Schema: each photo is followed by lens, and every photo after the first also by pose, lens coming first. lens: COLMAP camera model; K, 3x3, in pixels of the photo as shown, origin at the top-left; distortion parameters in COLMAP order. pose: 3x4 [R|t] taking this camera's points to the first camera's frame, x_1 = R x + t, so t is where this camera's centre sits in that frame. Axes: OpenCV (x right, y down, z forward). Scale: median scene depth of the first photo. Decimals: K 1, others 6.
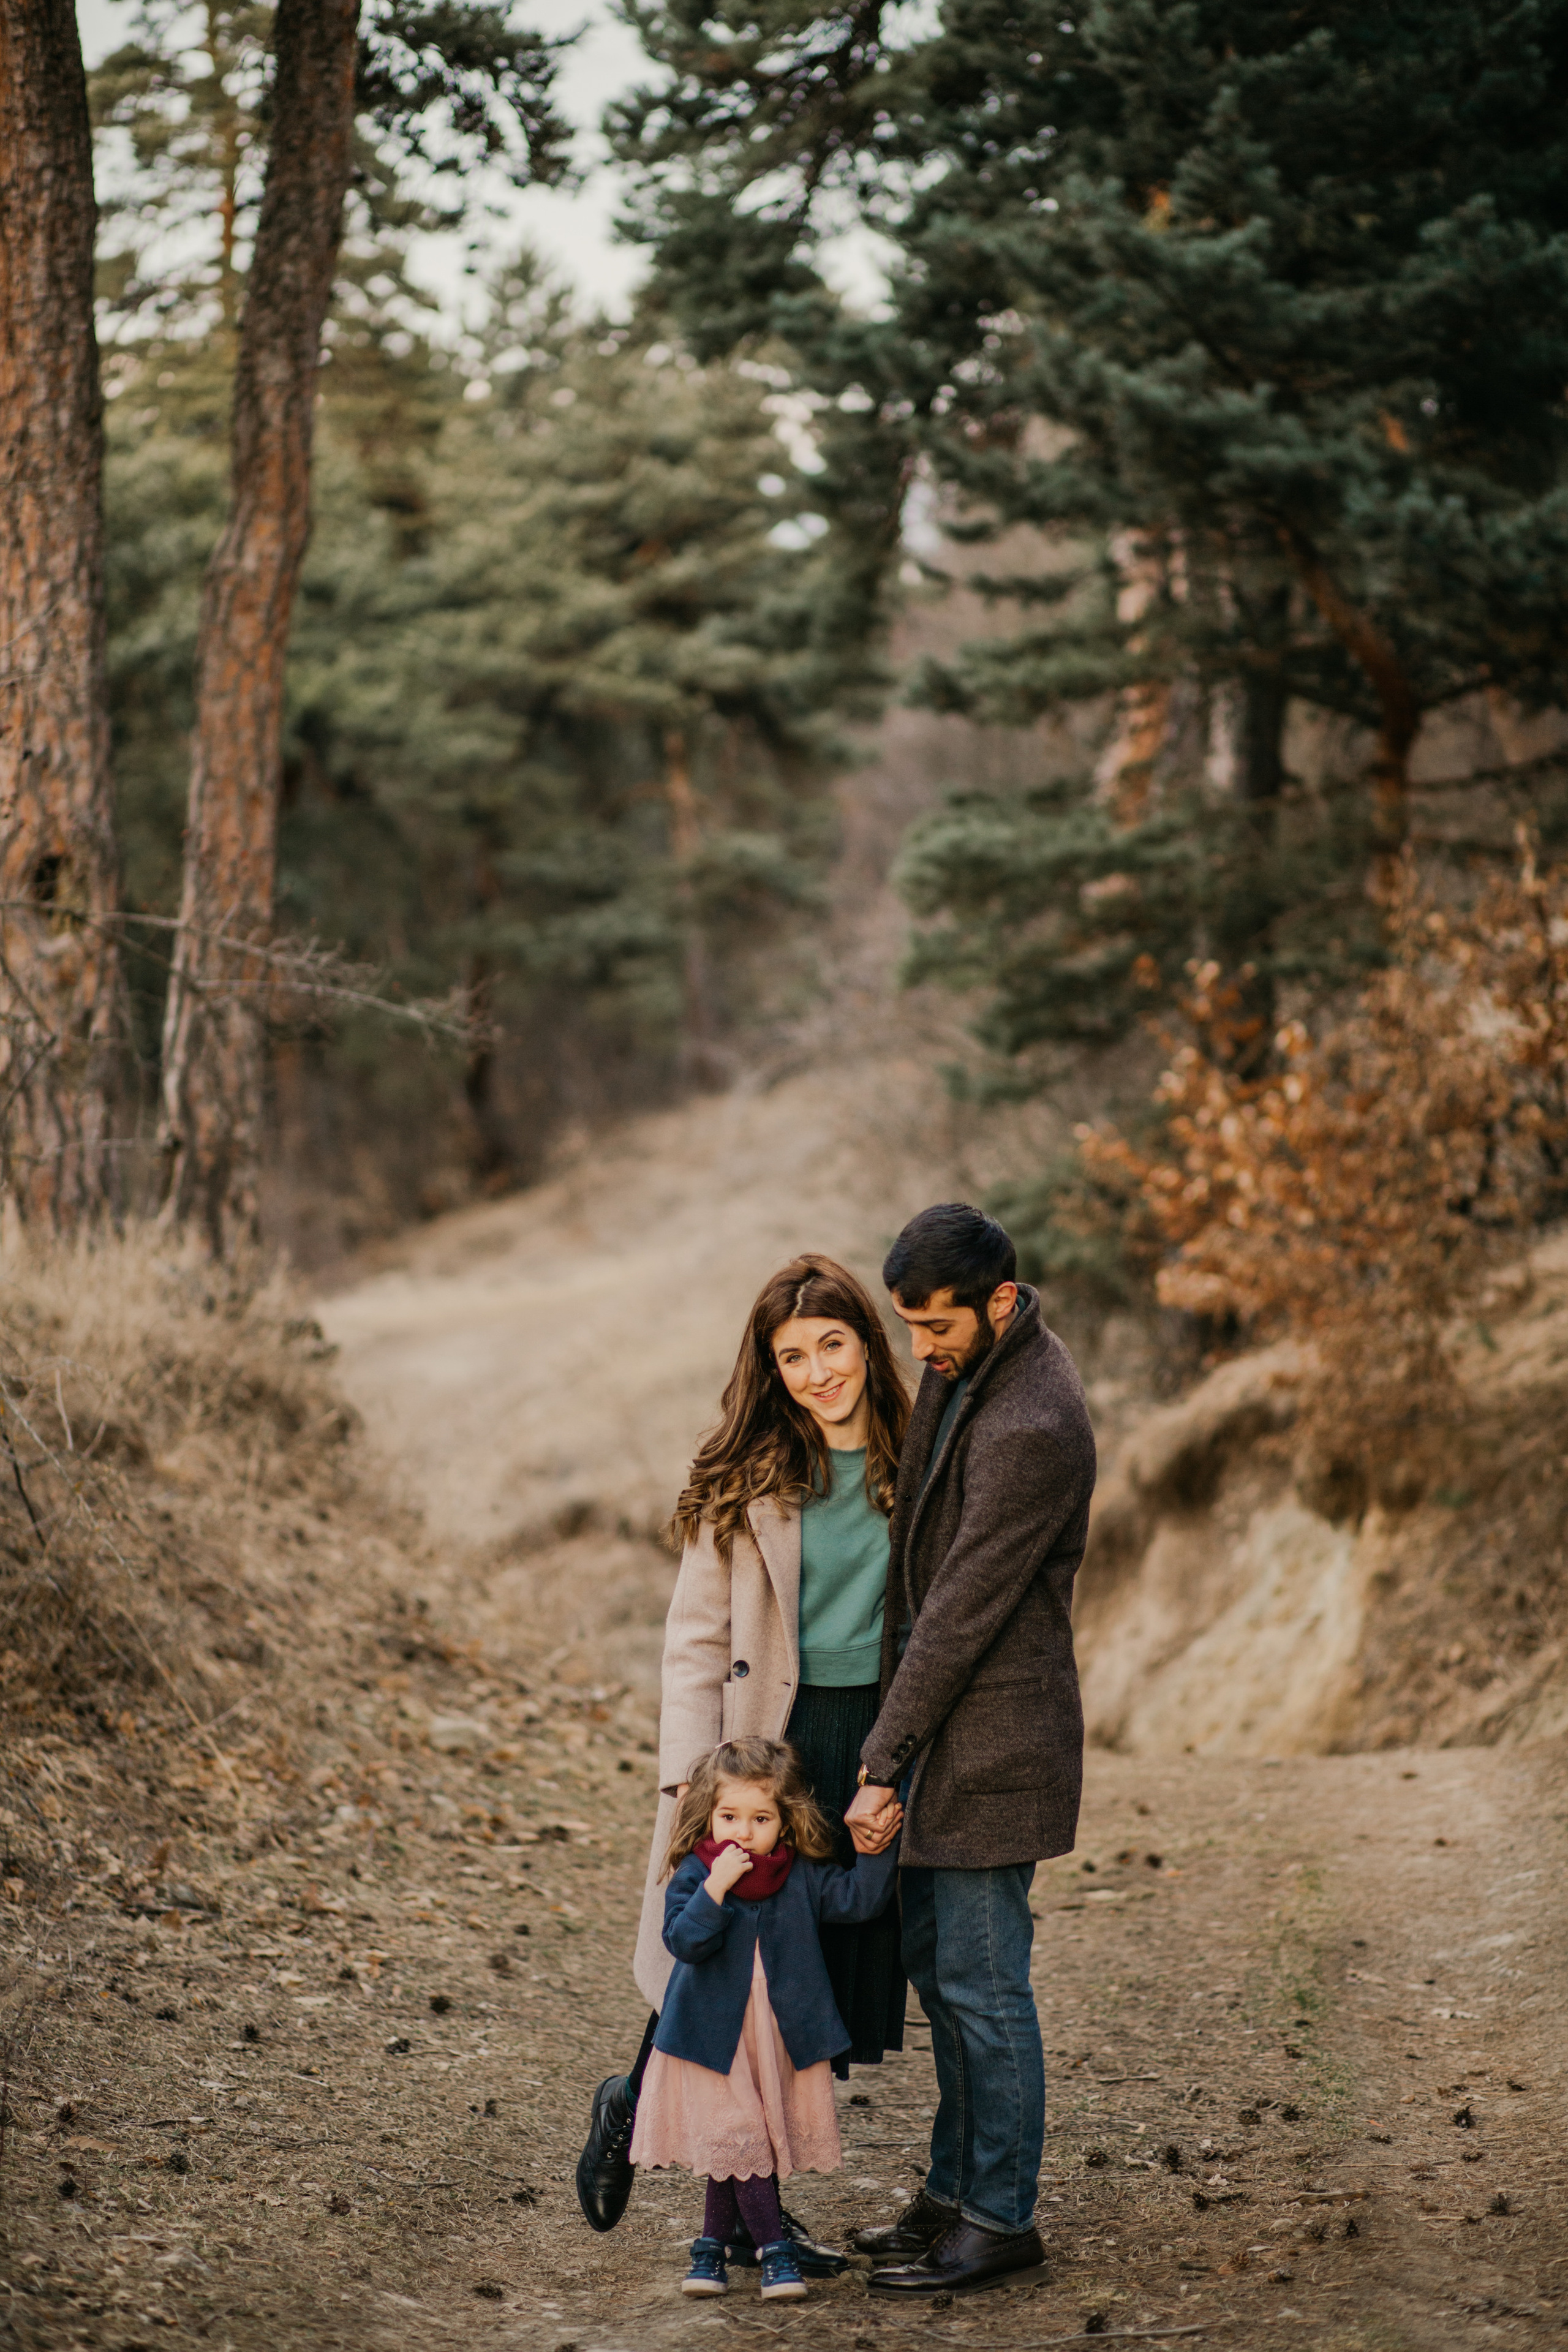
lens RADIAL K [[6455.6, 0, 798.4], [0, 6455.6, 1178.8], [0, 0, 1]] dist [-0.094030, 0.000000]
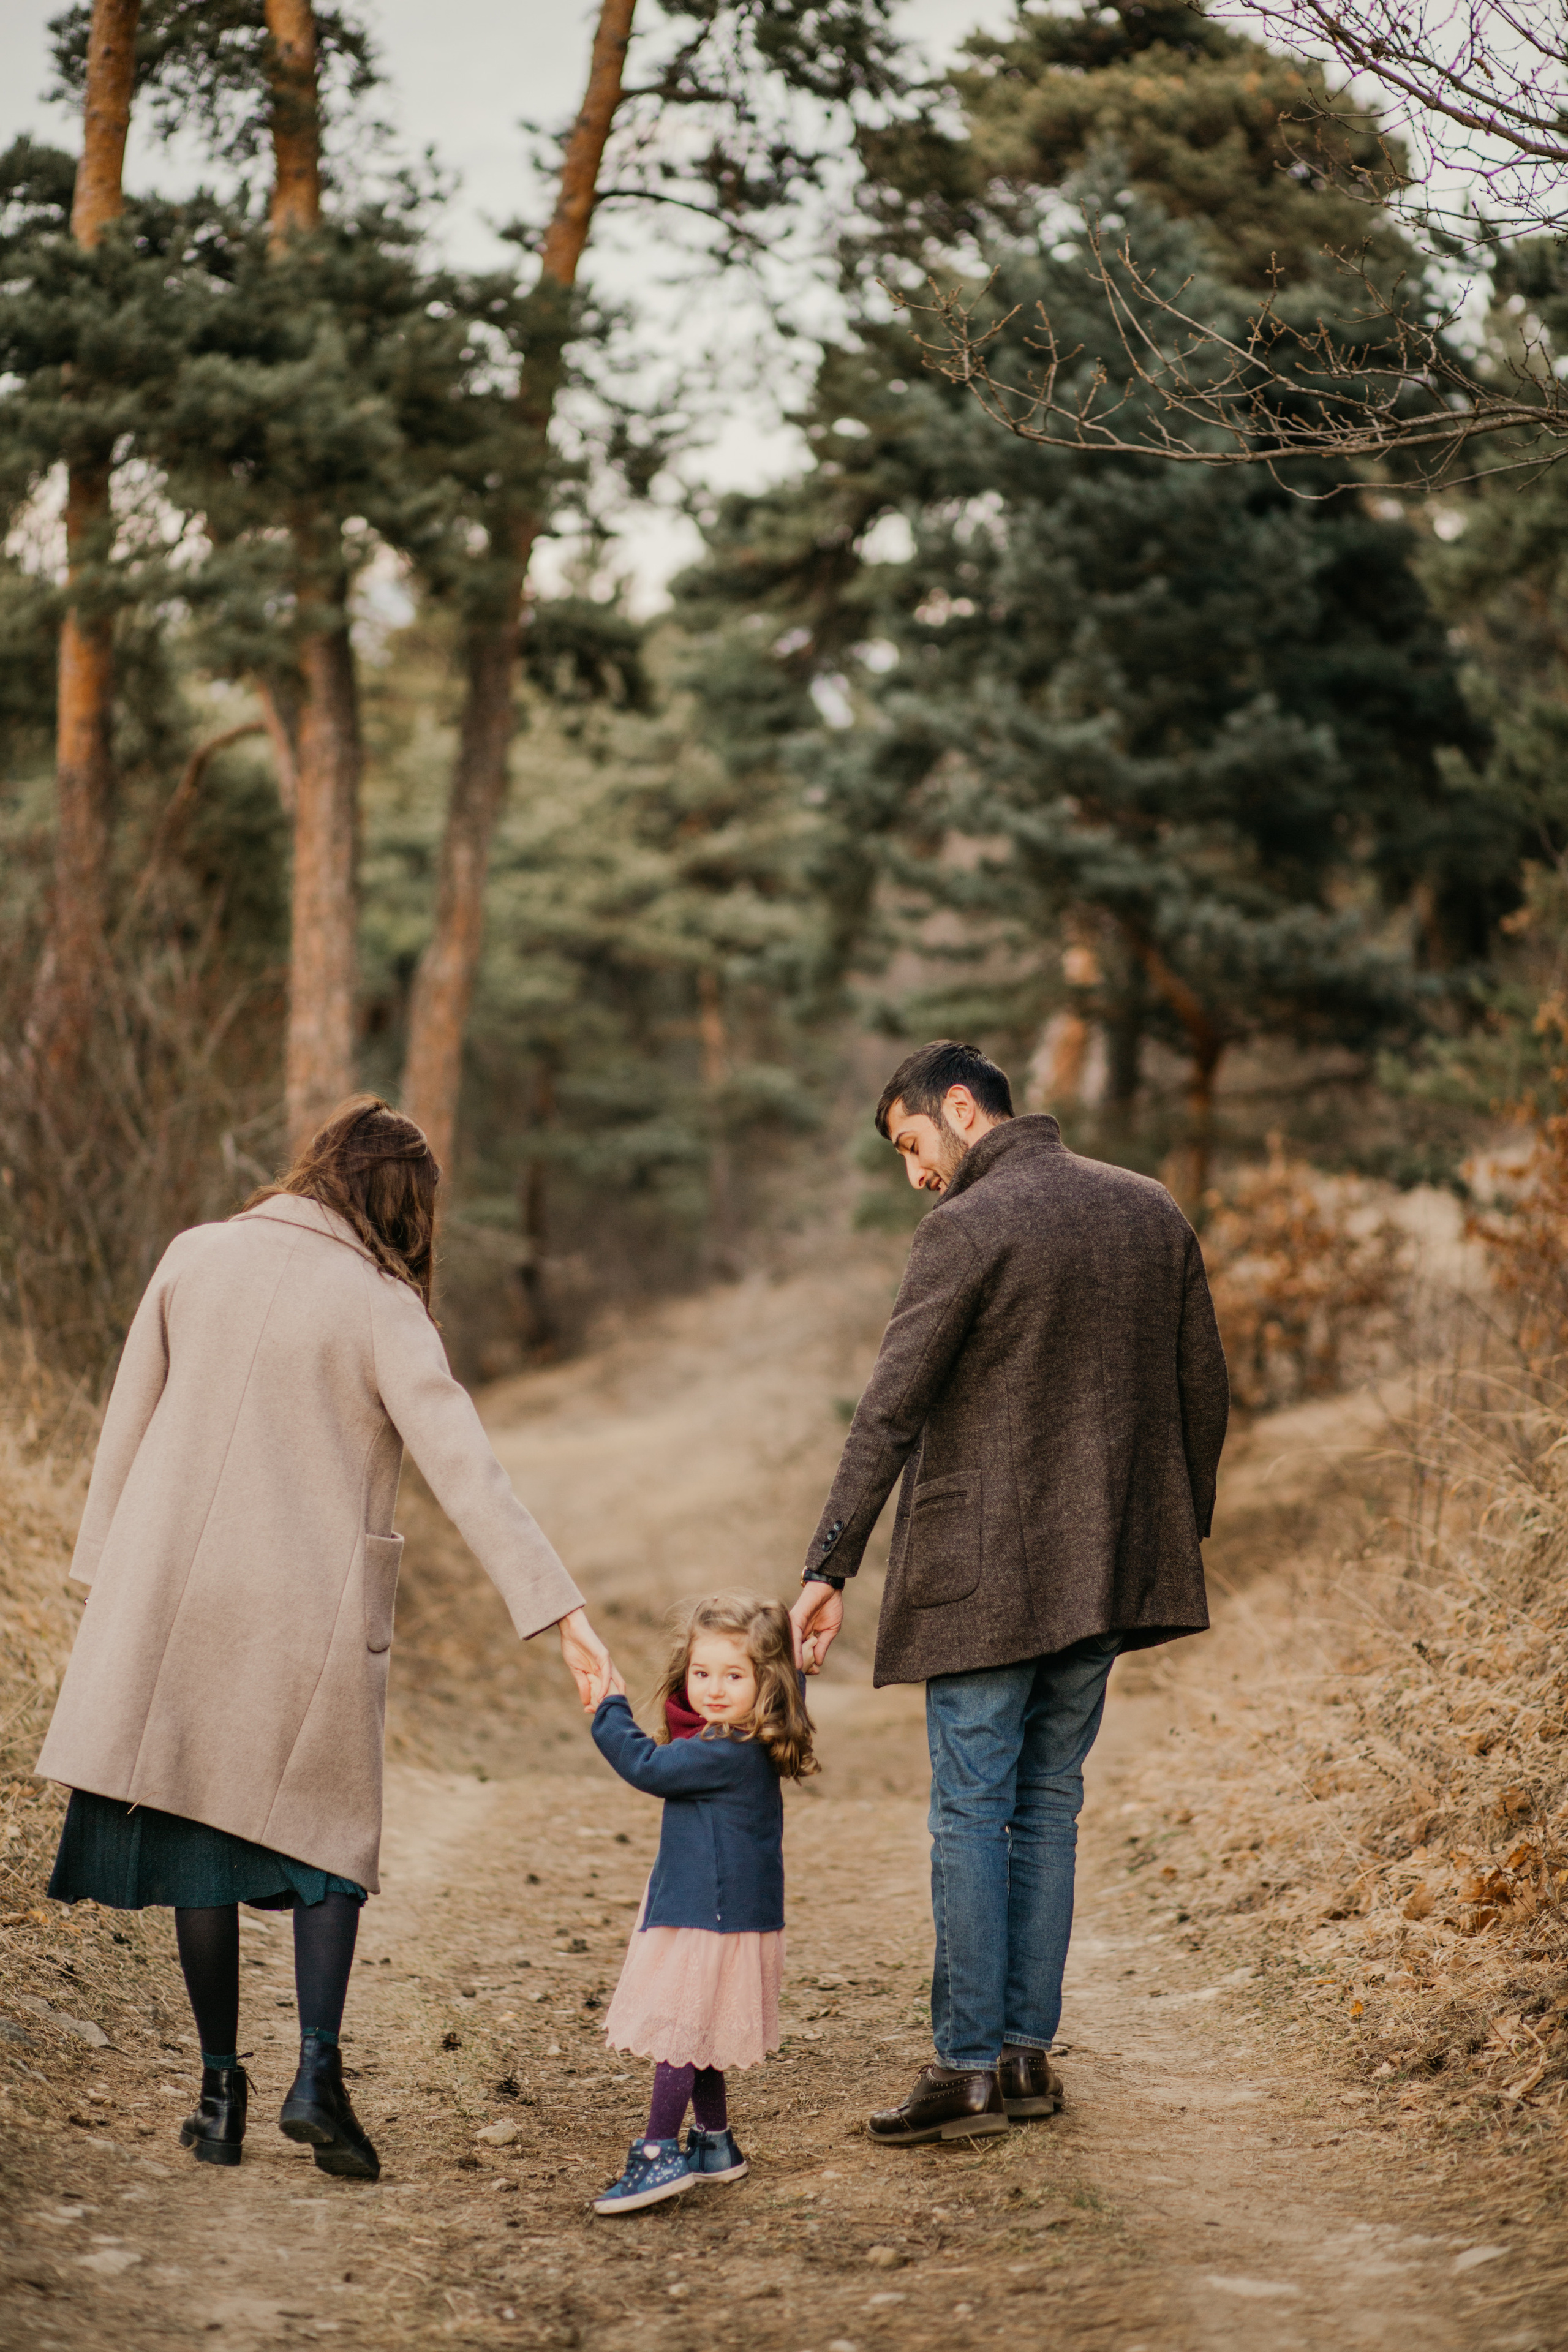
lens RADIAL K [[6455.6, 0, 794.4], [0, 6455.6, 1179.5], [0, 0, 1]] dist [-0.094030, 0.000000]
pose [[0.999403, 0.034120, -0.005338, 0.010310], [-0.034256, 0.999023, -0.027923, 0.000032], [0.004380, 0.028090, 0.999596, -0.458653]]
